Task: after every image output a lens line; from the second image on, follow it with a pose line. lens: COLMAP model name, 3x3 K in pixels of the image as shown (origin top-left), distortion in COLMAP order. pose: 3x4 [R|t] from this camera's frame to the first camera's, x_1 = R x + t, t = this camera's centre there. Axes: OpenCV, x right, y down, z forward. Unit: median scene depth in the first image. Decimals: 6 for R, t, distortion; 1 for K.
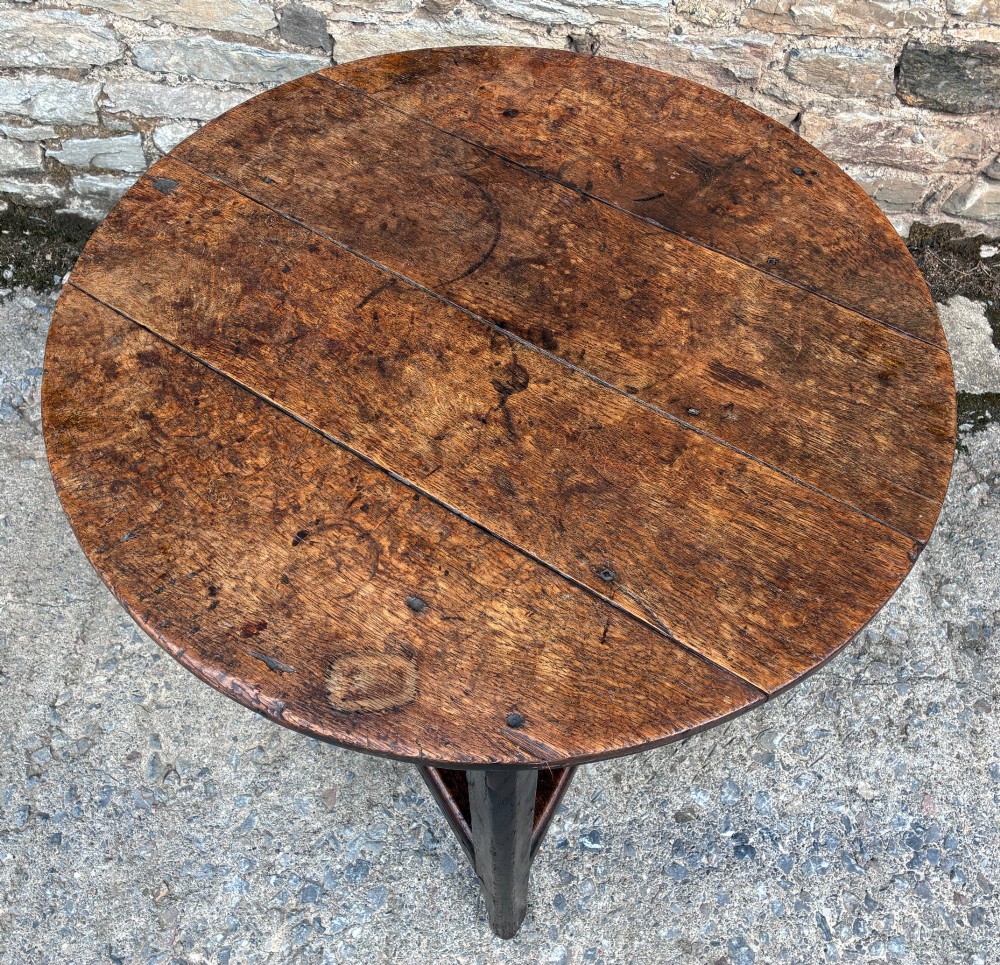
lens RADIAL K [[1014.7, 0, 502.1], [0, 1014.7, 469.6], [0, 0, 1]] dist [0.026700, 0.000000]
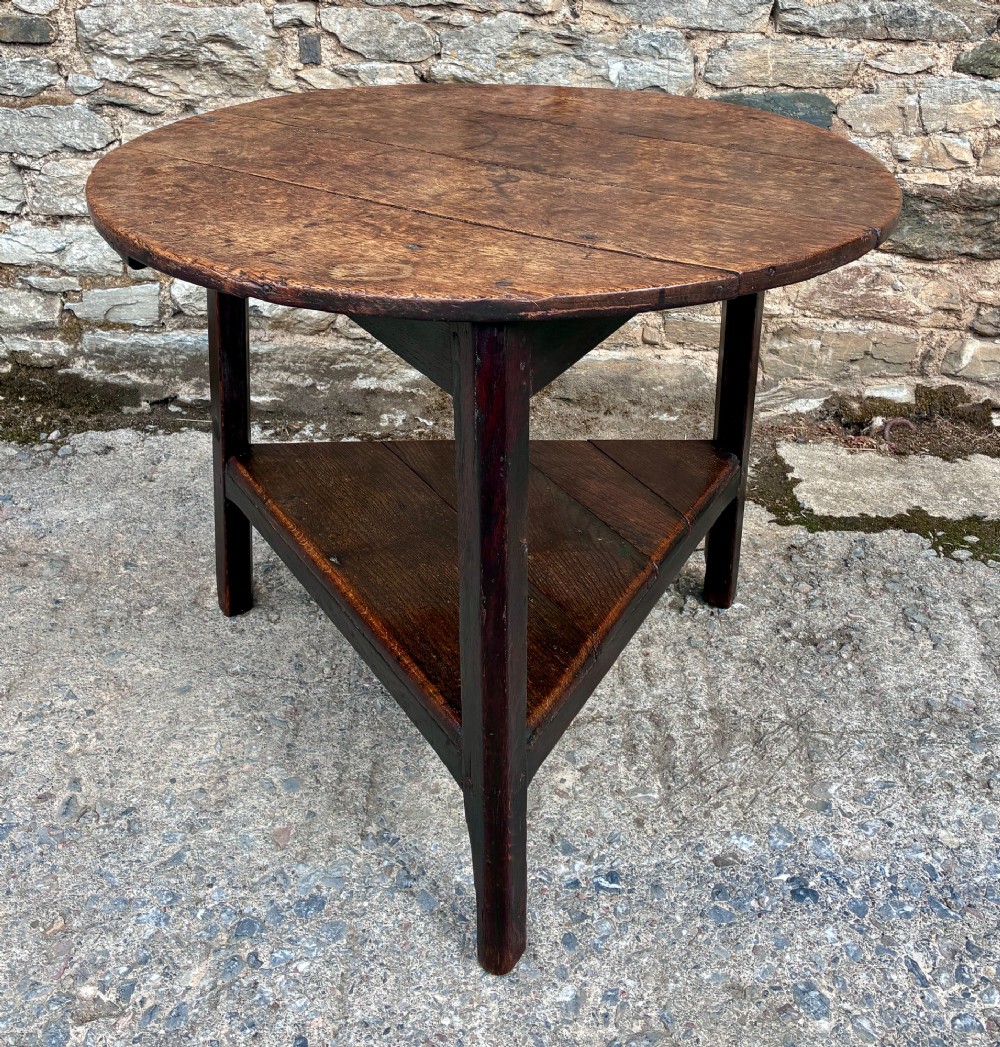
lens RADIAL K [[1227.9, 0, 513.7], [0, 1227.9, 376.8], [0, 0, 1]] dist [0.027521, 0.000000]
pose [[0.999997, 0.002126, 0.001176, 0.012044], [-0.001136, 0.837025, -0.547163, 0.565689], [-0.002148, 0.547160, 0.837025, -0.014152]]
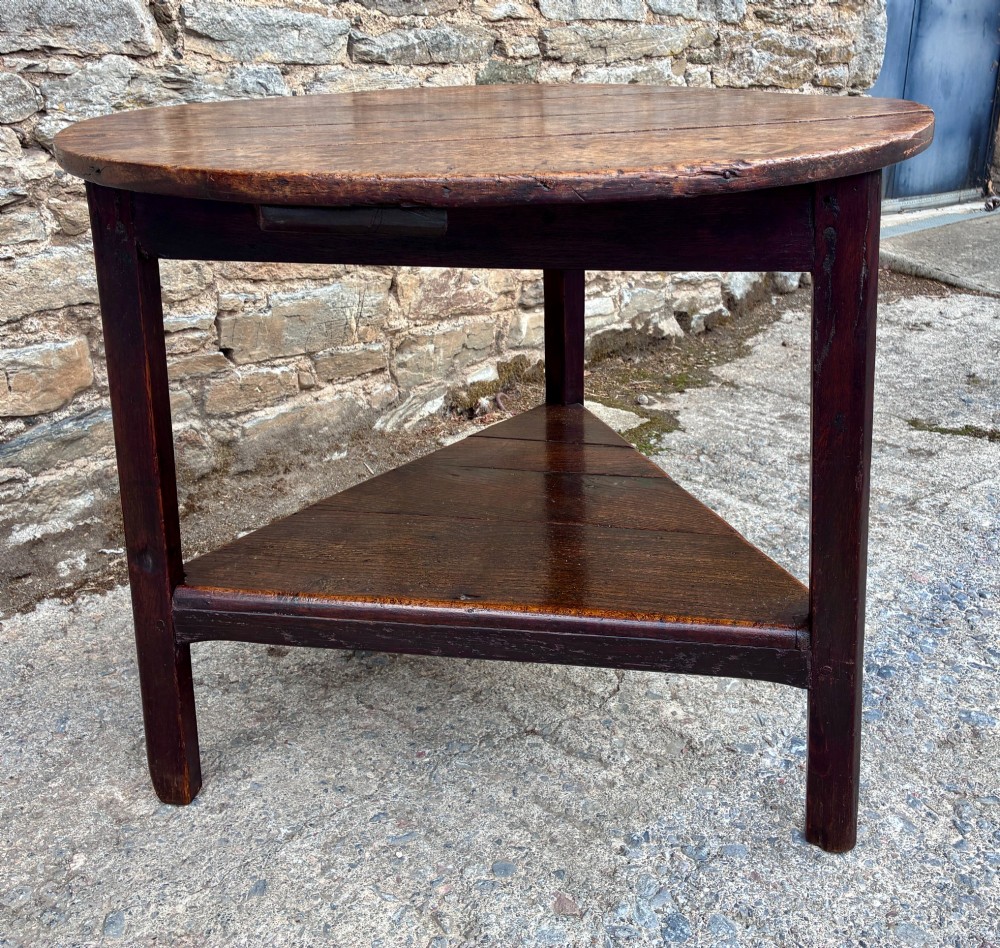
lens RADIAL K [[1068.4, 0, 568.0], [0, 1068.4, 423.3], [0, 0, 1]] dist [0.020597, 0.000000]
pose [[0.639538, -0.293470, 0.710540, -0.604127], [0.659208, 0.684877, -0.310465, 0.333002], [-0.395520, 0.666948, 0.631462, 0.329705]]
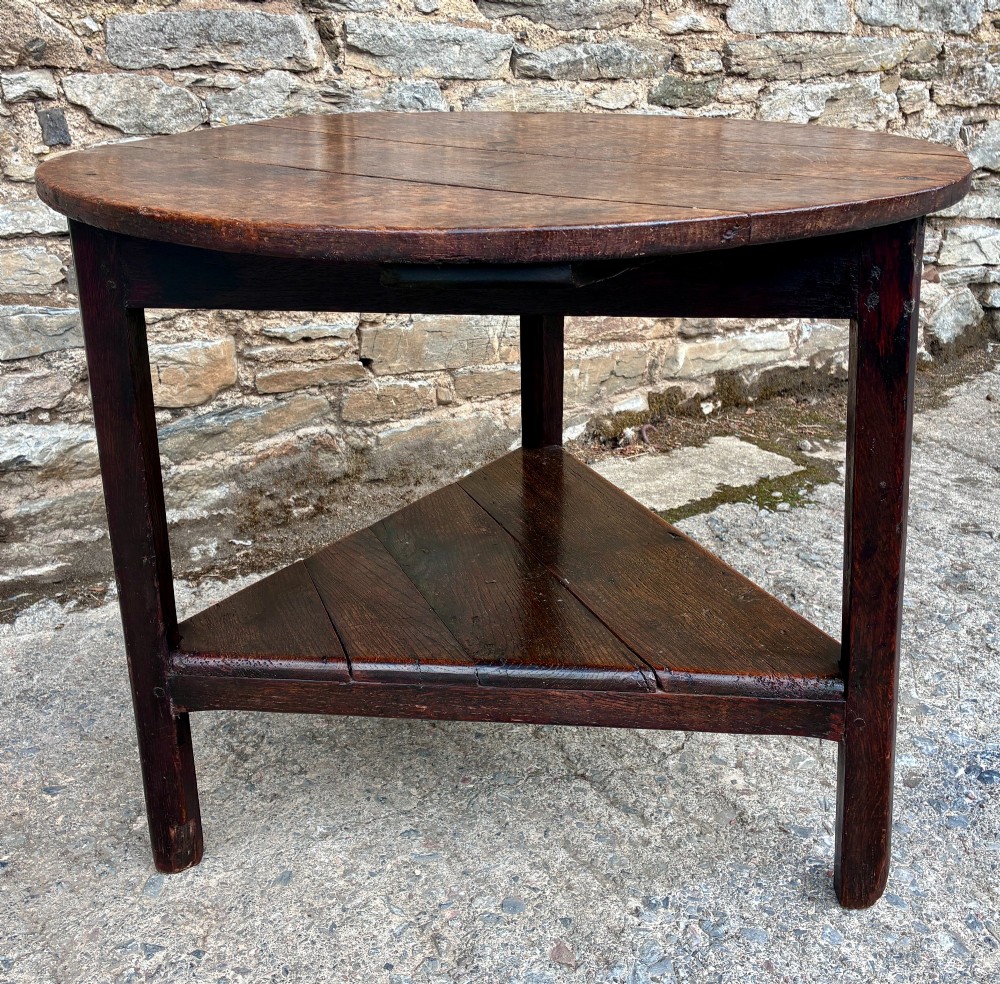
lens RADIAL K [[1126.1, 0, 523.3], [0, 1126.1, 467.3], [0, 0, 1]] dist [0.020559, 0.000000]
pose [[0.817485, -0.232546, 0.526916, -0.525471], [0.496360, 0.748503, -0.439739, 0.407344], [-0.292139, 0.621020, 0.727316, 0.264091]]
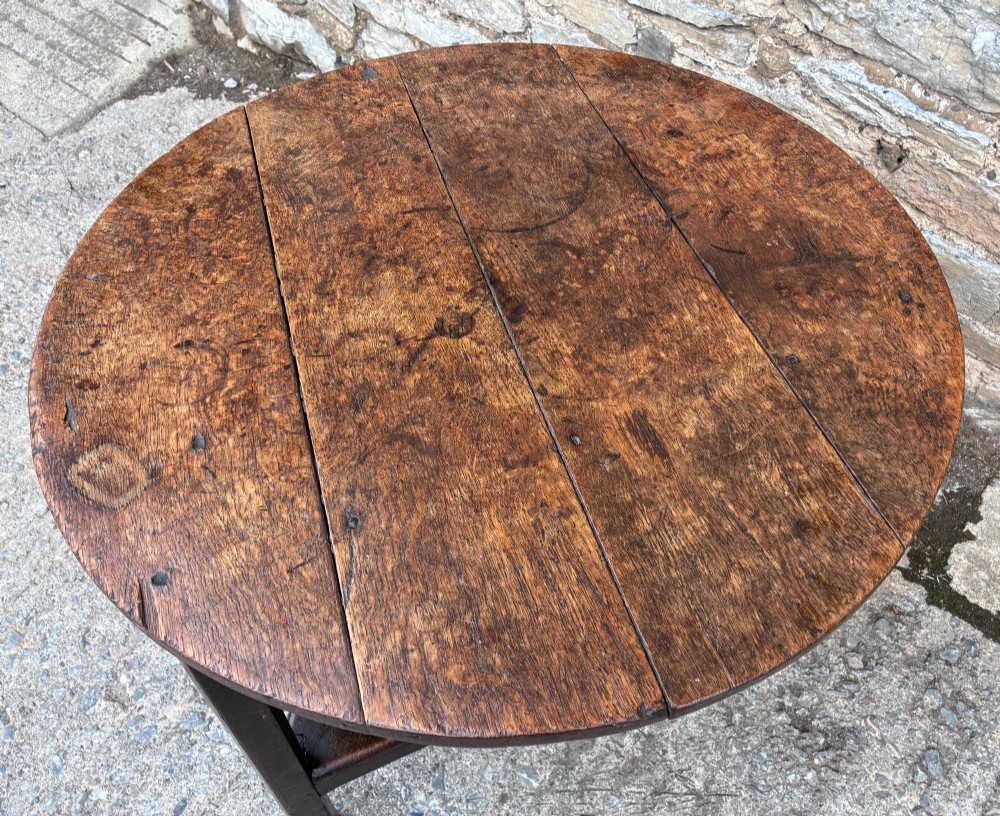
lens RADIAL K [[846.7, 0, 516.1], [0, 846.7, 397.6], [0, 0, 1]] dist [0.029711, -0.017483]
pose [[0.777801, 0.474308, -0.412380, 0.288729], [-0.514046, 0.857598, 0.016829, -0.049228], [0.361639, 0.198892, 0.910856, 0.190387]]
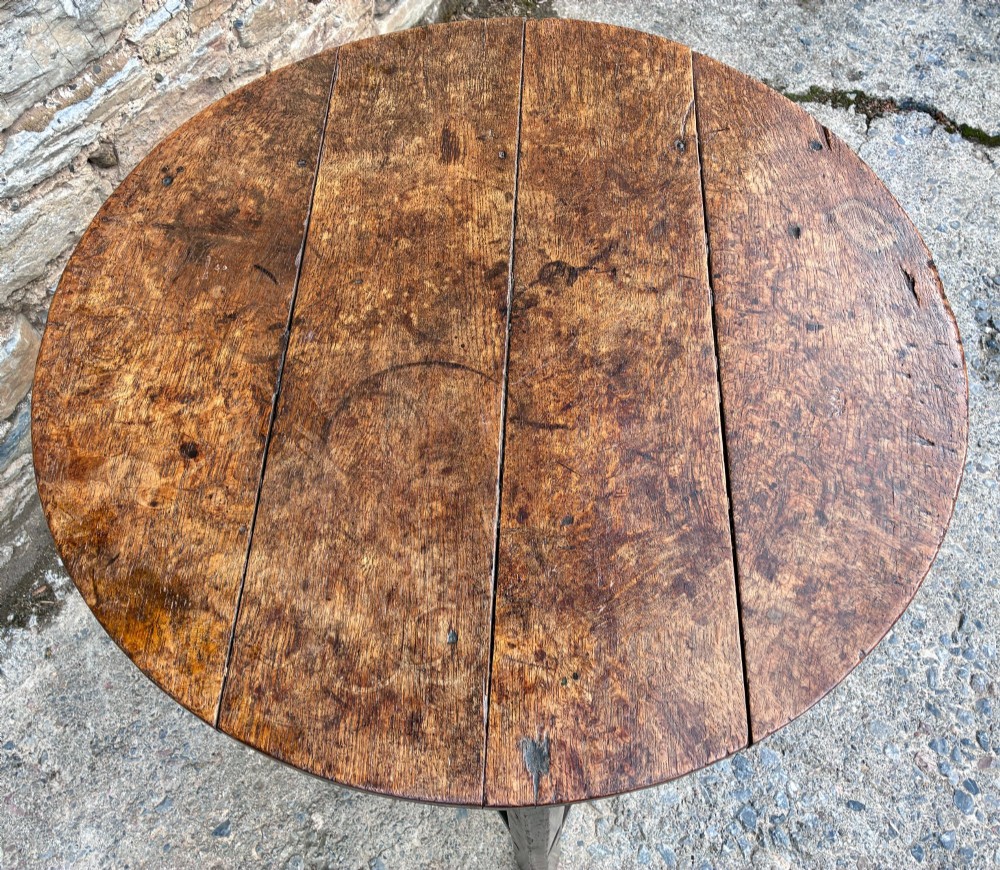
lens RADIAL K [[885.2, 0, 526.9], [0, 885.2, 427.0], [0, 0, 1]] dist [0.062053, -0.063416]
pose [[0.402385, -0.798944, 0.446962, -0.365772], [0.770094, 0.559400, 0.306637, -0.274229], [-0.495016, 0.220817, 0.840356, 0.230259]]
